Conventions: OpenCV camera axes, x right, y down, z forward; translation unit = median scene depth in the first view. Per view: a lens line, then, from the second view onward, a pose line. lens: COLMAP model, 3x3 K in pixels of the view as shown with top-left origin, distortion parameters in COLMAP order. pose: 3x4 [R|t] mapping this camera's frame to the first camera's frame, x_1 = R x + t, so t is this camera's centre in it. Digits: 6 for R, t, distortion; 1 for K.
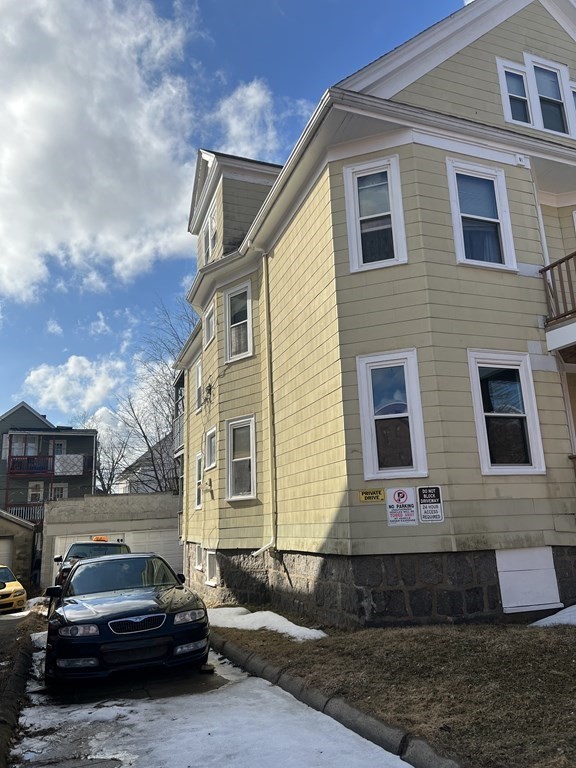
lens RADIAL K [[571.8, 0, 293.8], [0, 571.8, 383.7], [0, 0, 1]] dist [0.064152, -0.070815]
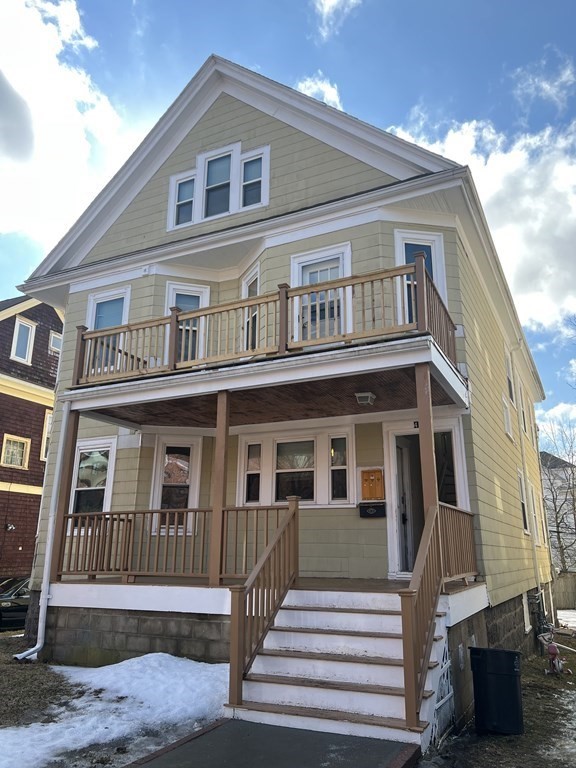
lens RADIAL K [[571.8, 0, 288.7], [0, 571.8, 384.0], [0, 0, 1]] dist [0.064152, -0.070815]
pose [[0.681255, -0.157995, -0.714793, 1.560842], [0.132039, 0.986937, -0.092305, 0.001637], [0.720039, -0.031497, 0.693218, 0.405037]]
